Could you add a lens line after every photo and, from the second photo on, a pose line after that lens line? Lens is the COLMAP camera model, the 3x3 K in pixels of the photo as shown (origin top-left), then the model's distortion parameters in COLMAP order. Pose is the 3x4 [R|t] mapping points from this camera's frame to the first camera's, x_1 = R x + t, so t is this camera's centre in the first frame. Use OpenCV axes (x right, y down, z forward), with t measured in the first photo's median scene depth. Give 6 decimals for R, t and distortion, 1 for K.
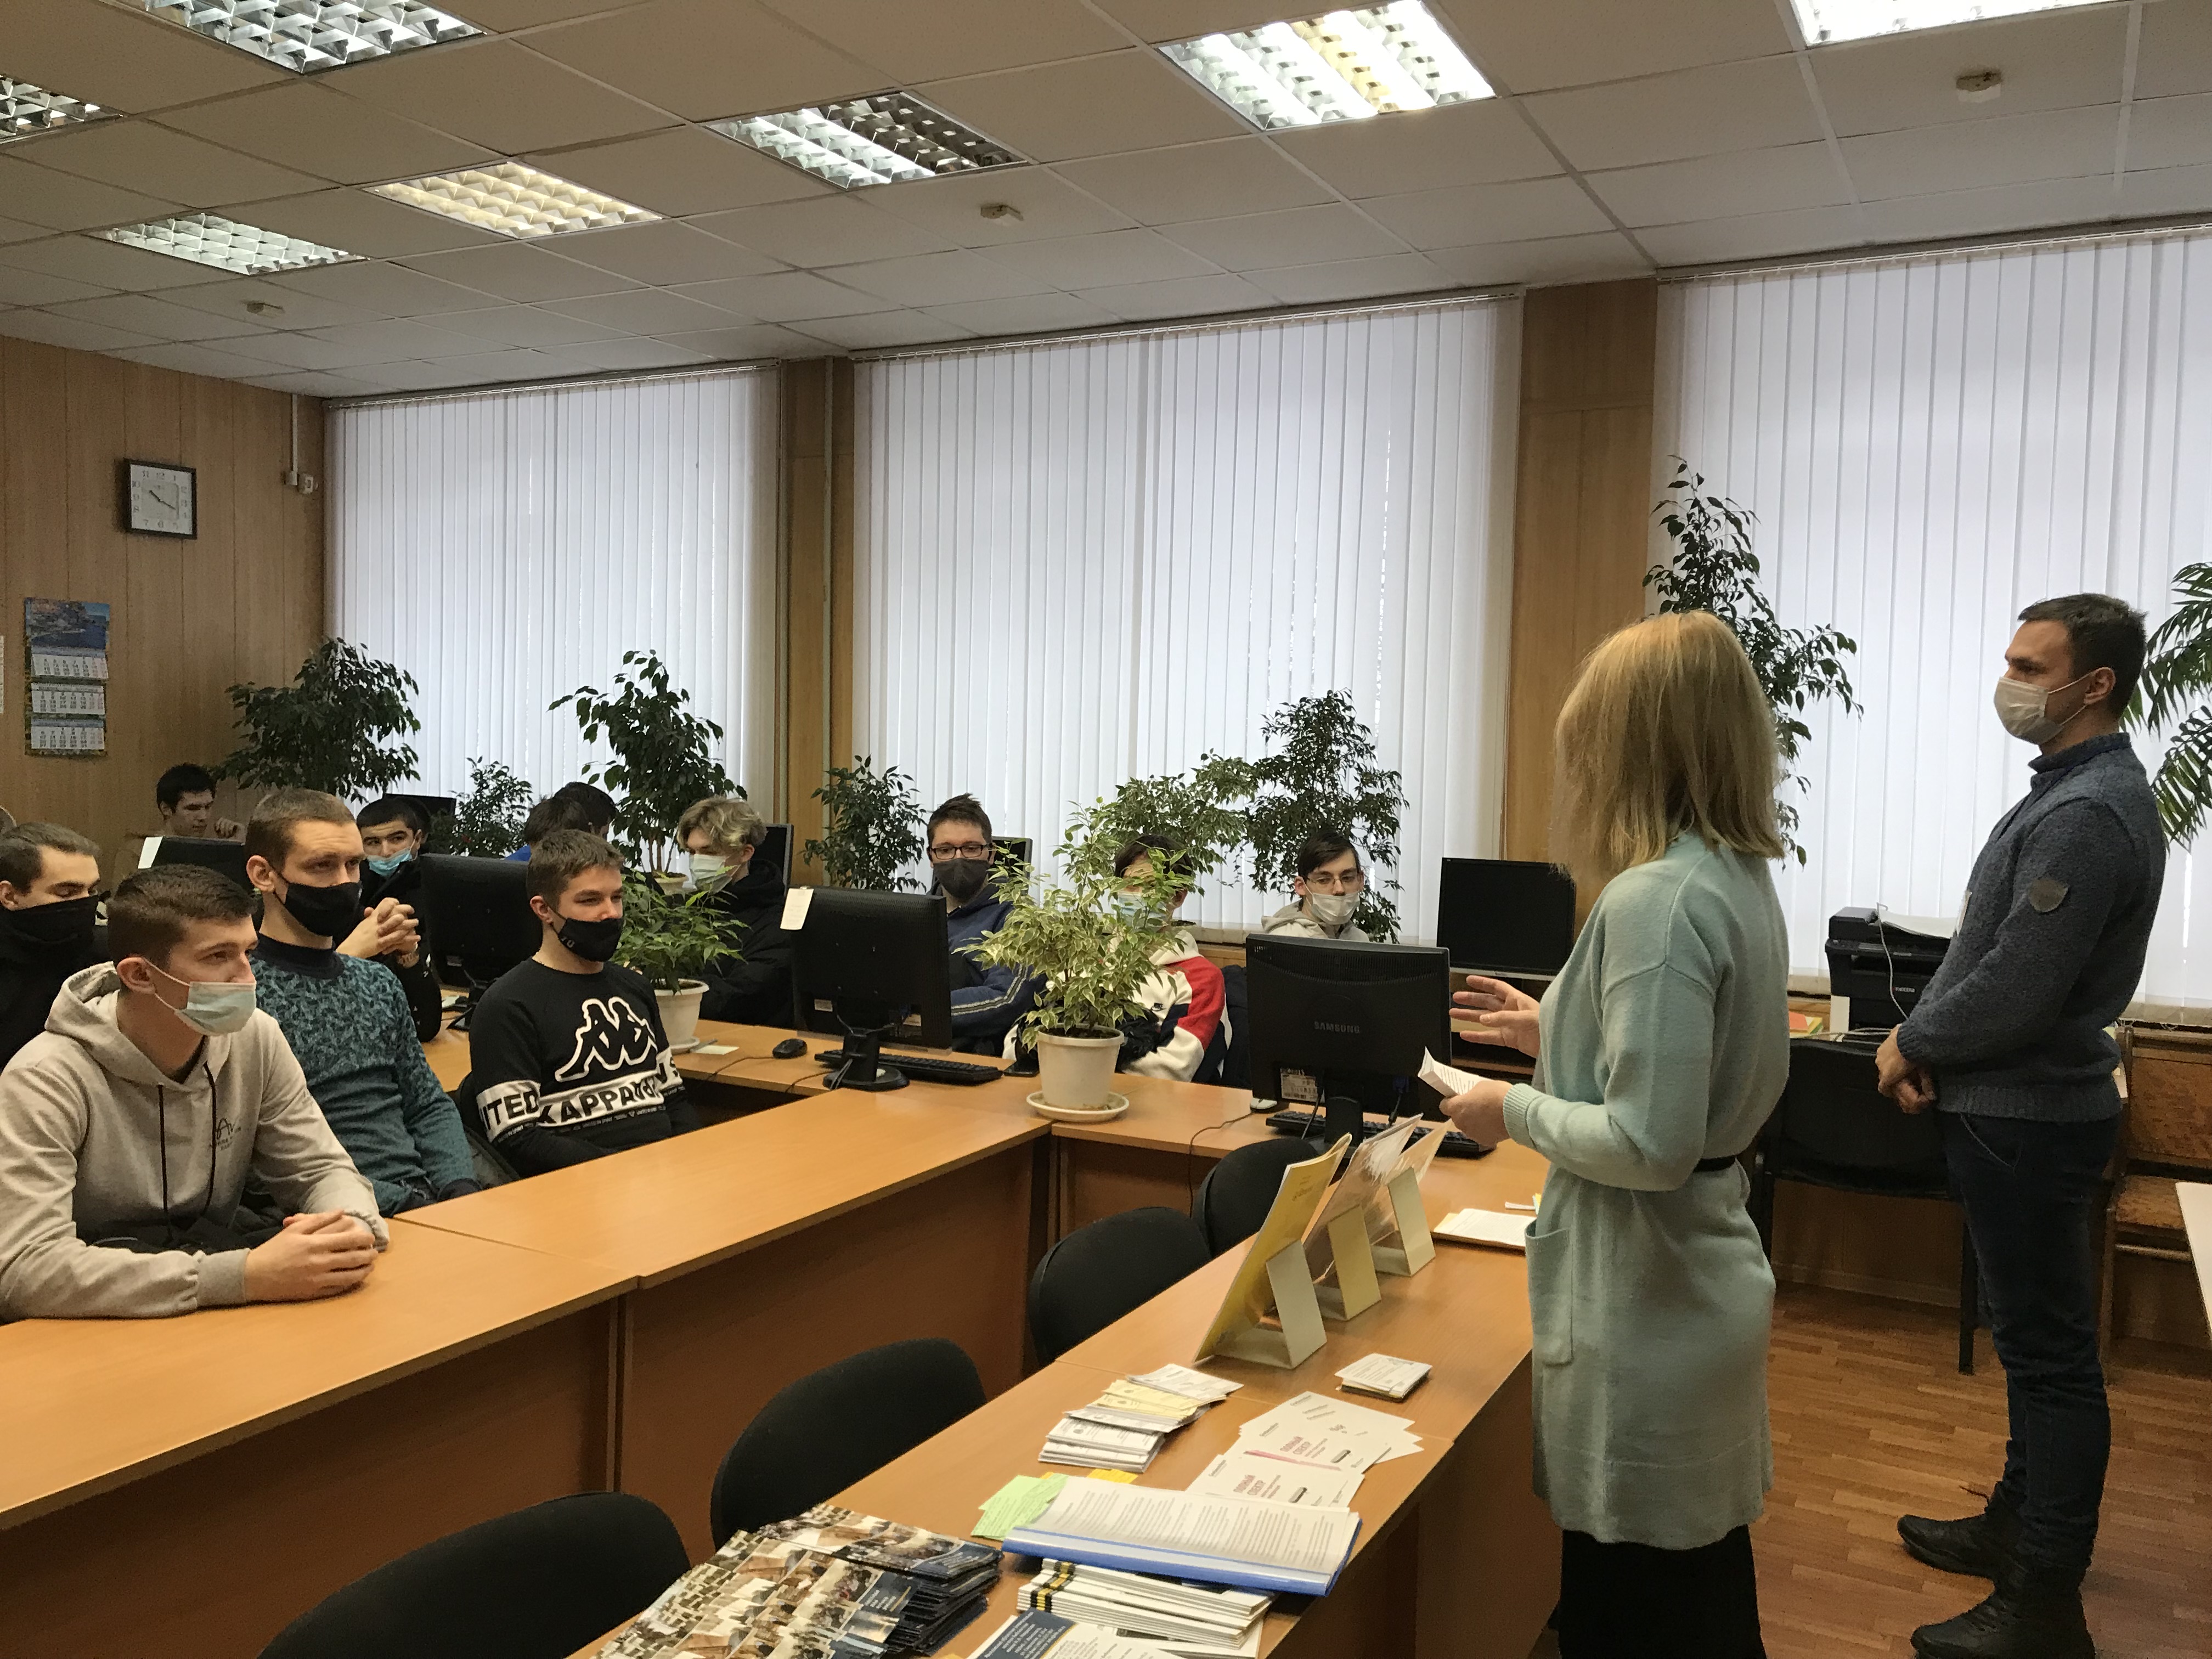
lens RADIAL K [[1816.1, 0, 1106.0], [0, 1816.1, 829.5], [0, 0, 1]] dist [0.038257, -0.001196]
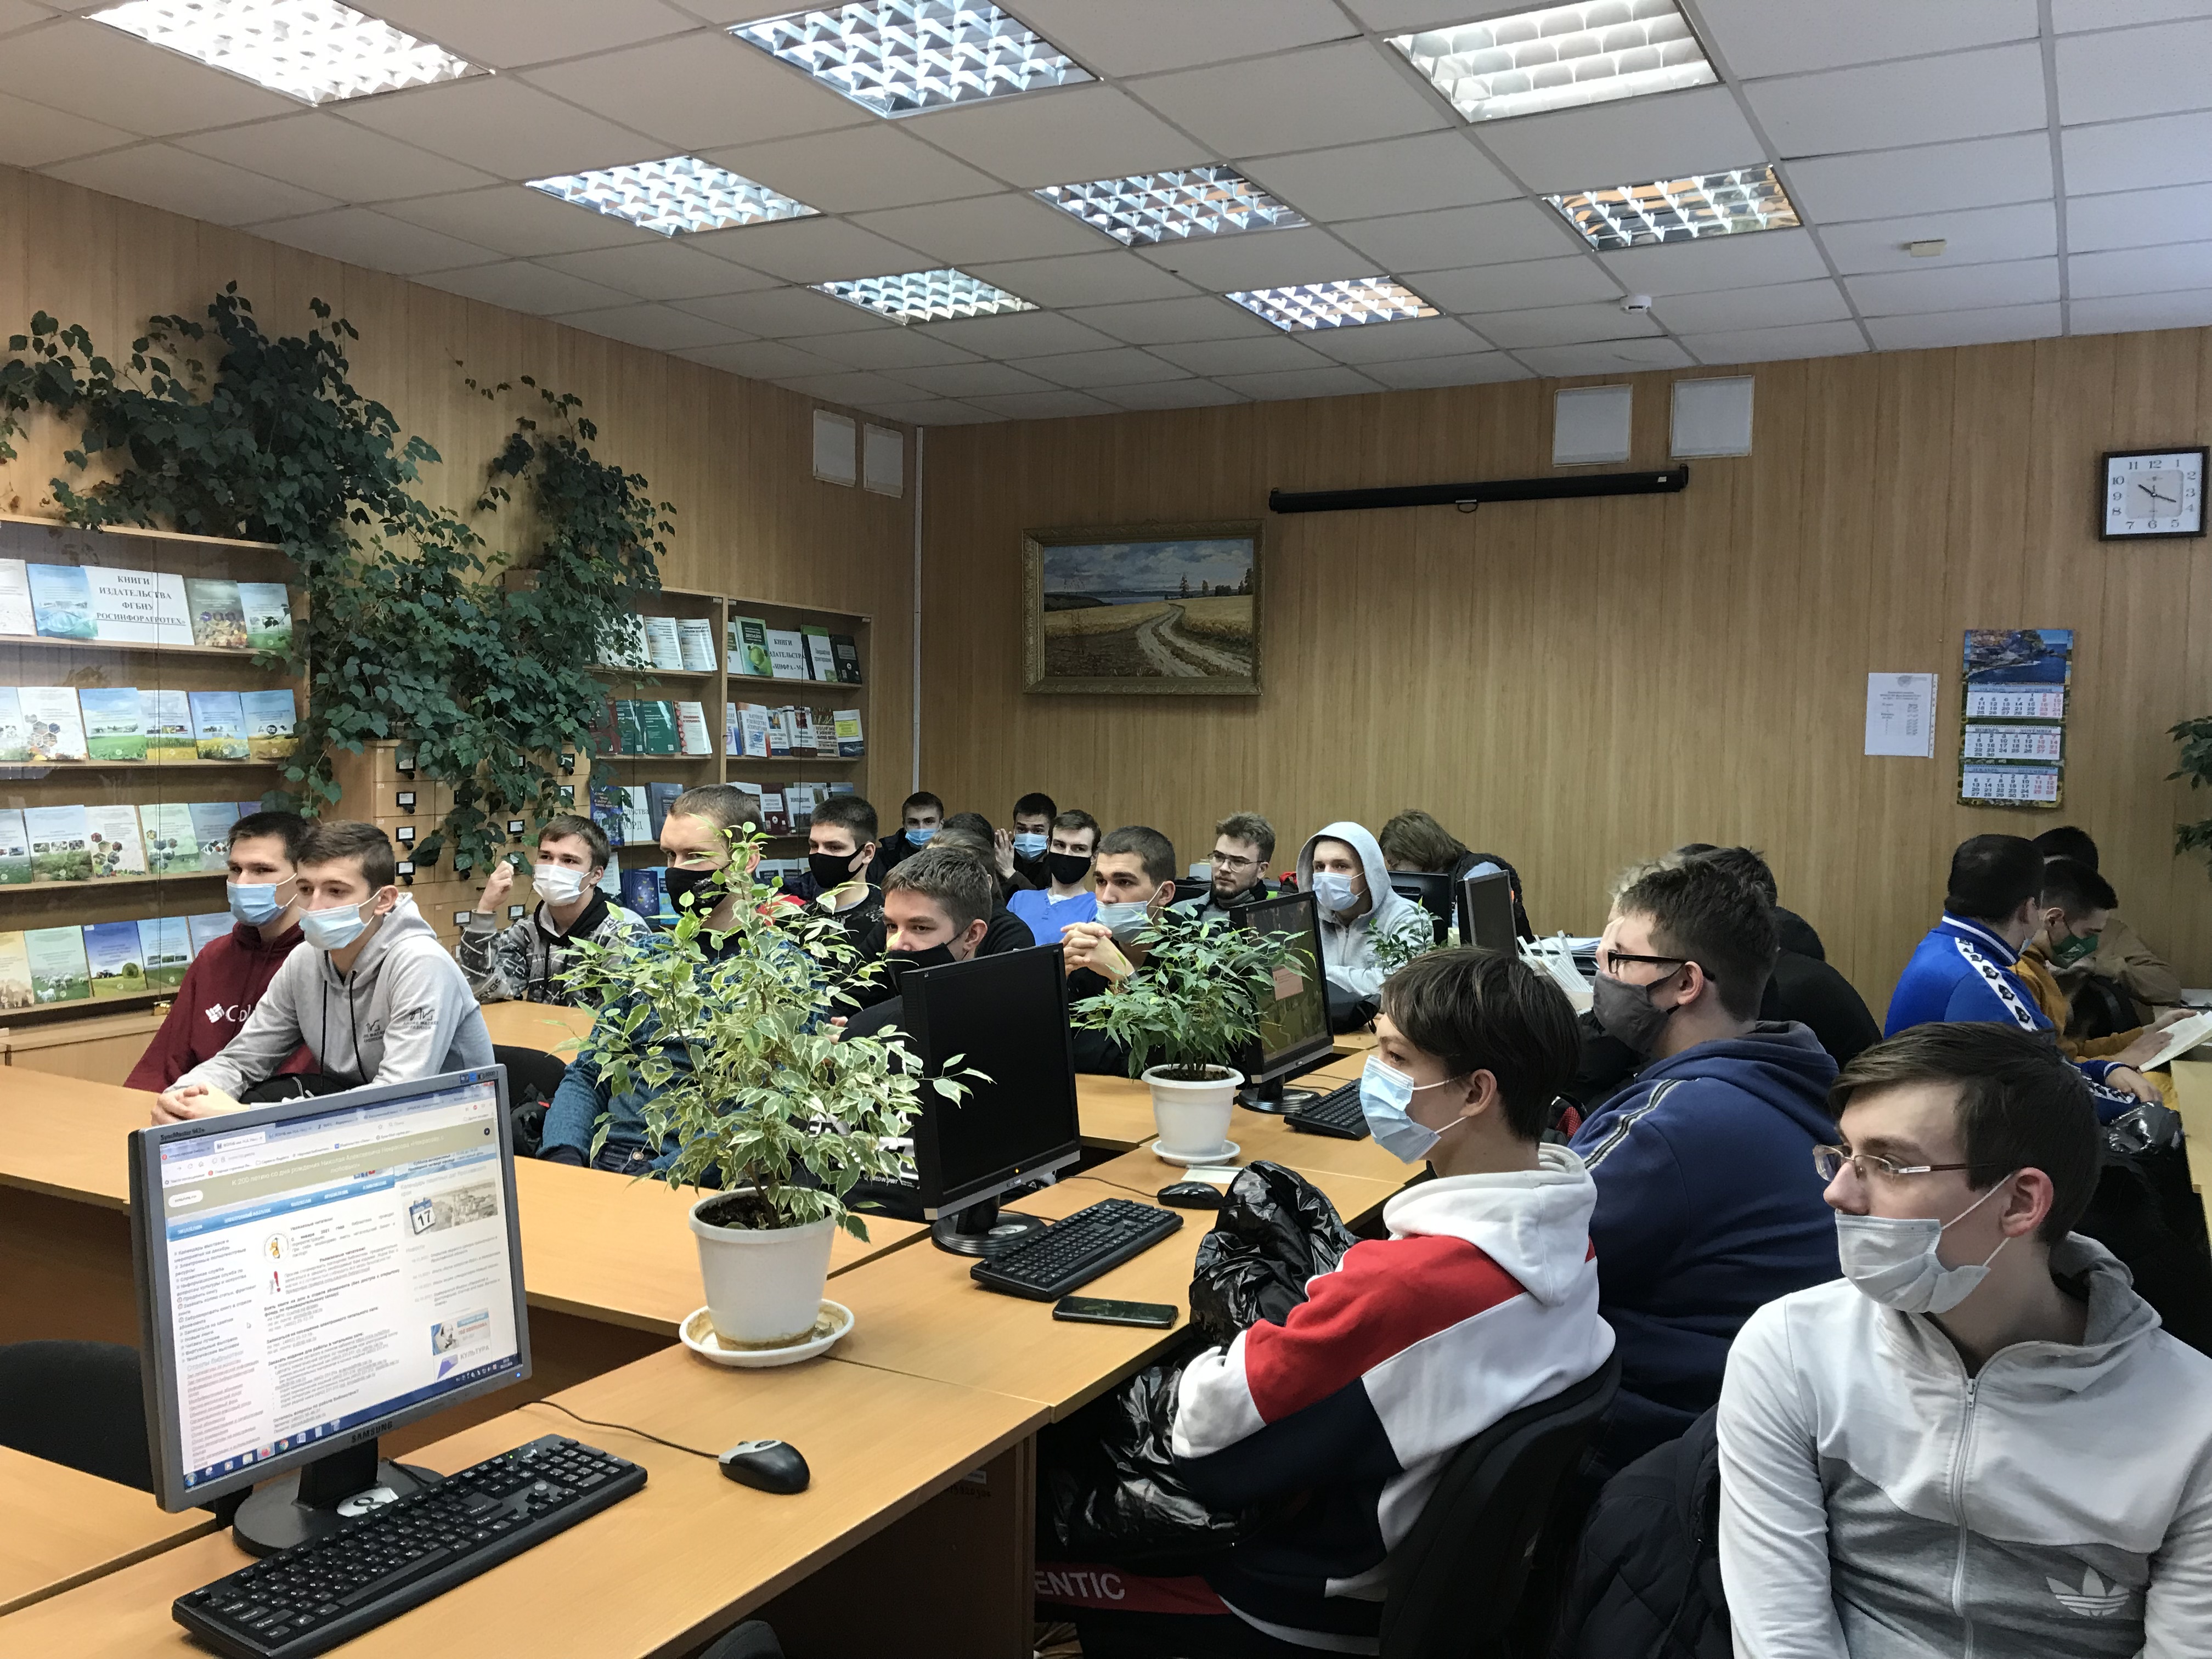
lens RADIAL K [[1834.1, 0, 1106.0], [0, 1834.1, 829.5], [0, 0, 1]] dist [-0.002720, 0.003651]
pose [[-0.001575, 0.026355, -0.999651, 0.314359], [-0.073611, 0.996938, 0.026400, -0.021302], [0.997286, 0.073627, 0.000369, 0.586055]]
